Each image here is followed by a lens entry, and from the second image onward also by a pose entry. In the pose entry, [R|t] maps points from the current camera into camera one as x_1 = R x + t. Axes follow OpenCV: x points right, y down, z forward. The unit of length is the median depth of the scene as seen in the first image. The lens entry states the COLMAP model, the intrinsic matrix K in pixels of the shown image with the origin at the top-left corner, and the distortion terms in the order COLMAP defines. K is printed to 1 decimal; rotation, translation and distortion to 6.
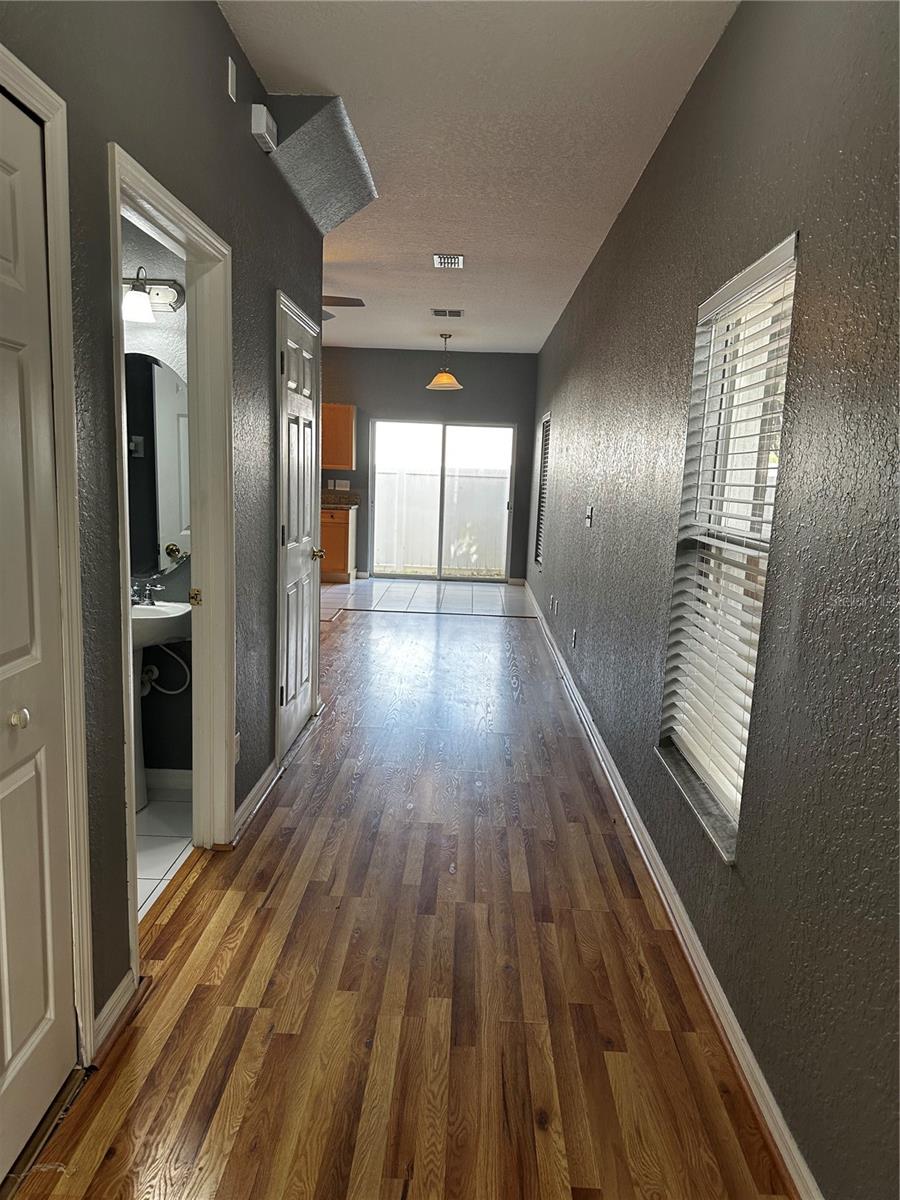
lens RADIAL K [[835.7, 0, 452.4], [0, 835.7, 603.5], [0, 0, 1]] dist [0.032674, -0.024057]
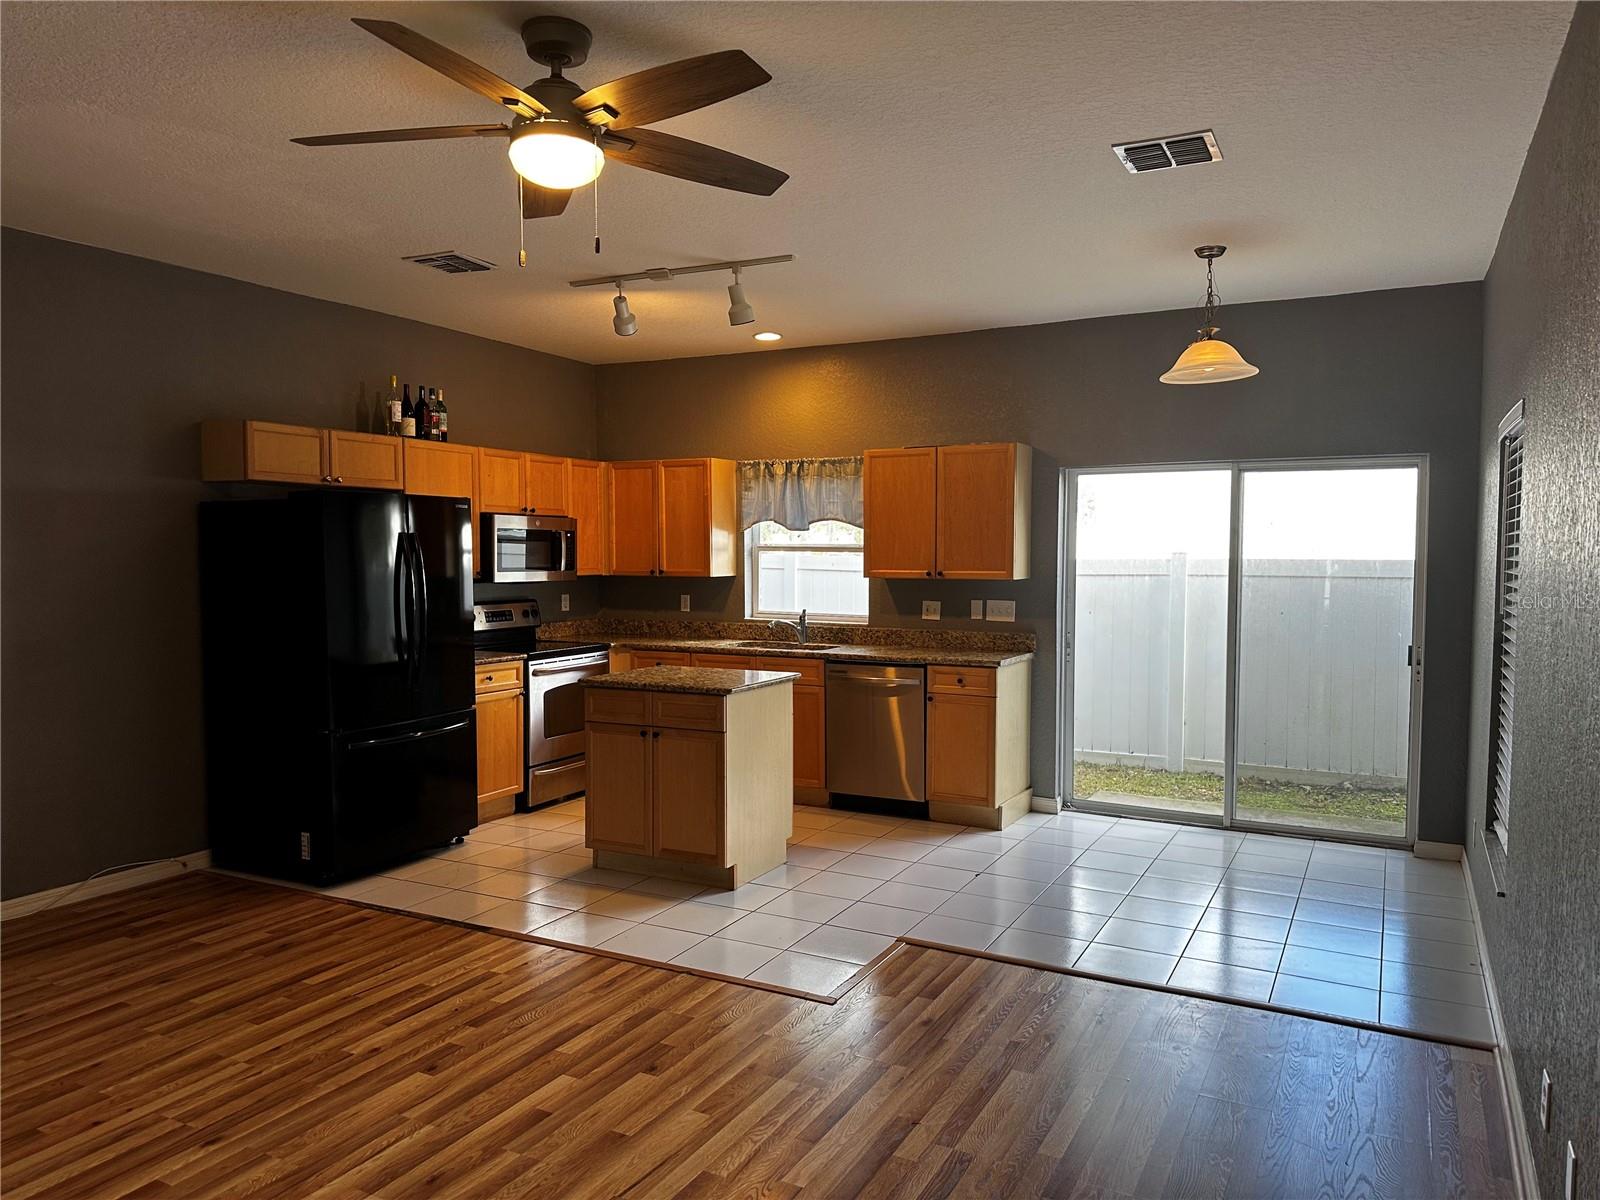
lens RADIAL K [[1114.3, 0, 798.3], [0, 1114.3, 599.5], [0, 0, 1]] dist [0.032674, -0.024057]
pose [[0.896600, -0.017473, -0.442497, 0.044274], [-0.039885, 0.991974, -0.119987, -0.067728], [0.441042, 0.125229, 0.888707, 0.389895]]
